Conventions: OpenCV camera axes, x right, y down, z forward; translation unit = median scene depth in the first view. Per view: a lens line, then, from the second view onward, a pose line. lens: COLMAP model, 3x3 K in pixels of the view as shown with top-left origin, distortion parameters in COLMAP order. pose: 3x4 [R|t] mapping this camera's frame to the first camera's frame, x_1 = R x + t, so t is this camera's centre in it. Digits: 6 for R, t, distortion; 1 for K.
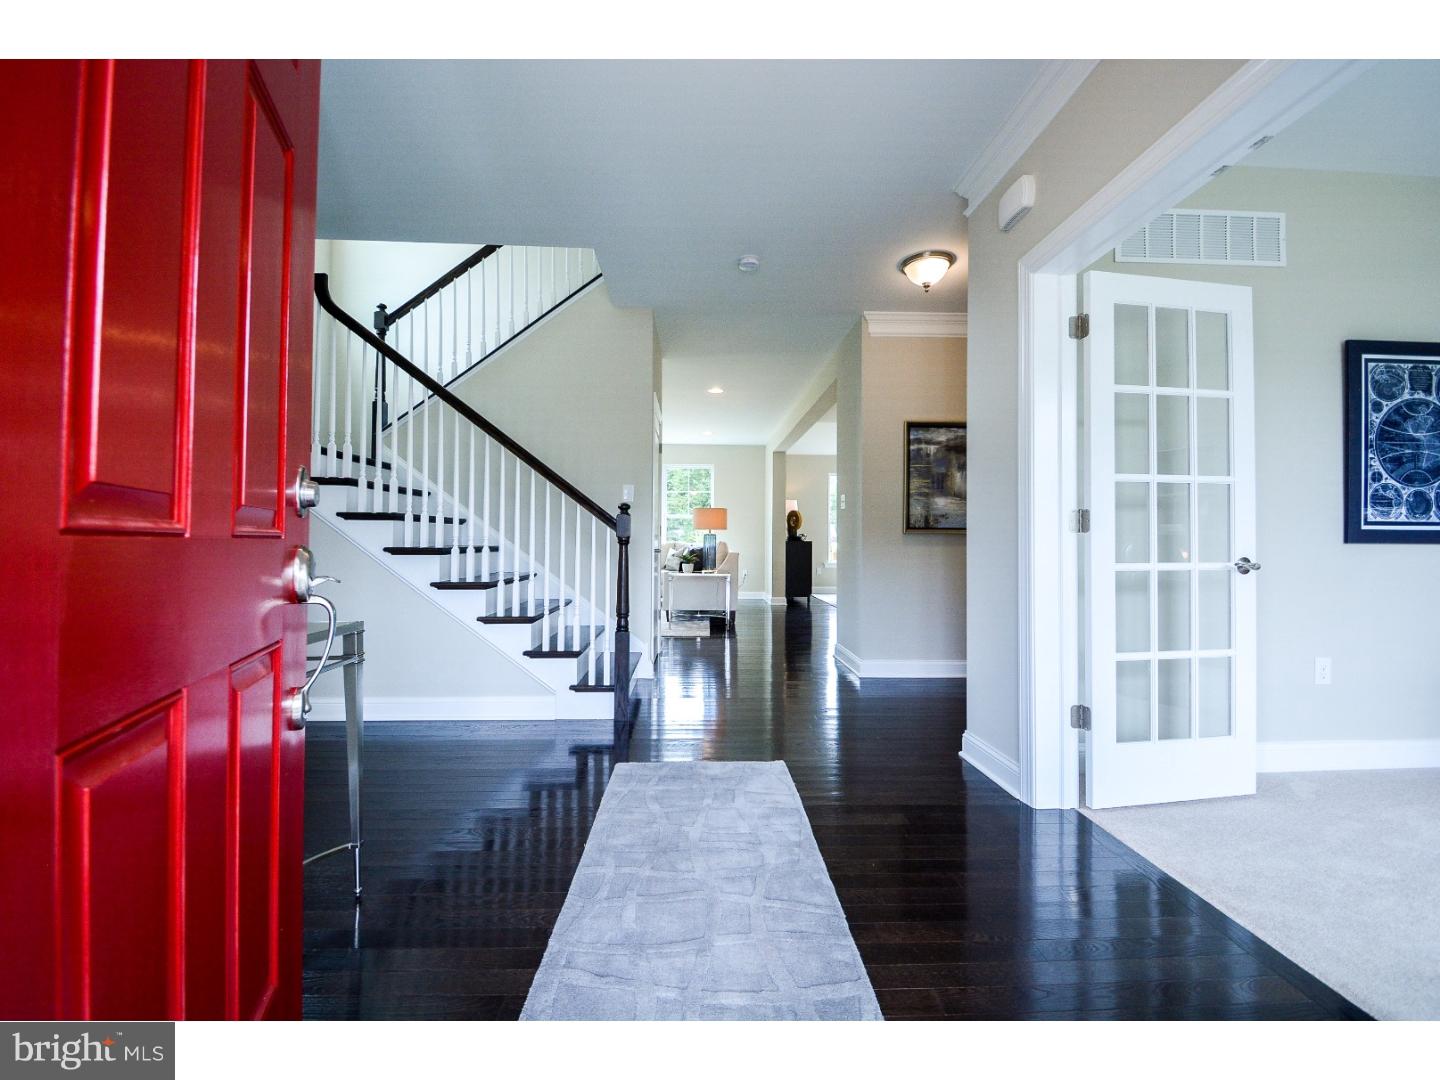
lens RADIAL K [[636.2, 0, 719.1], [0, 636.2, 536.7], [0, 0, 1]] dist [0.001027, -0.000019]
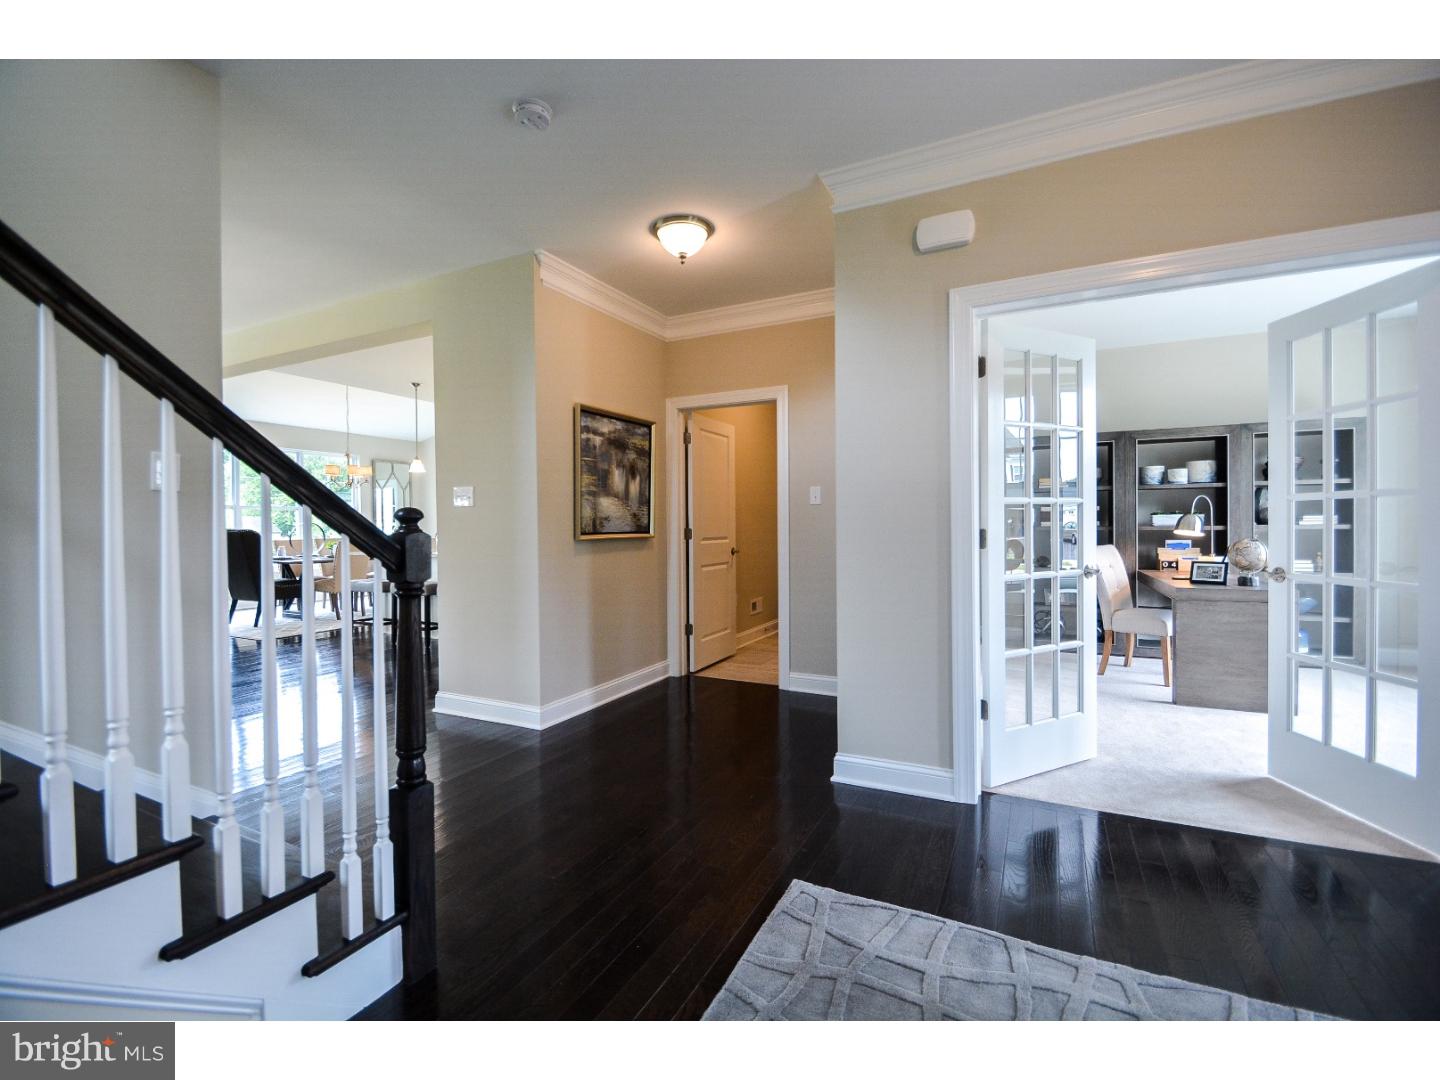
lens RADIAL K [[636.2, 0, 721.9], [0, 636.2, 532.2], [0, 0, 1]] dist [0.001027, -0.000019]
pose [[0.477182, -0.022154, 0.878525, -0.342843], [0.005421, 0.999737, 0.022266, -0.032917], [-0.878788, -0.005863, 0.477177, 0.445541]]
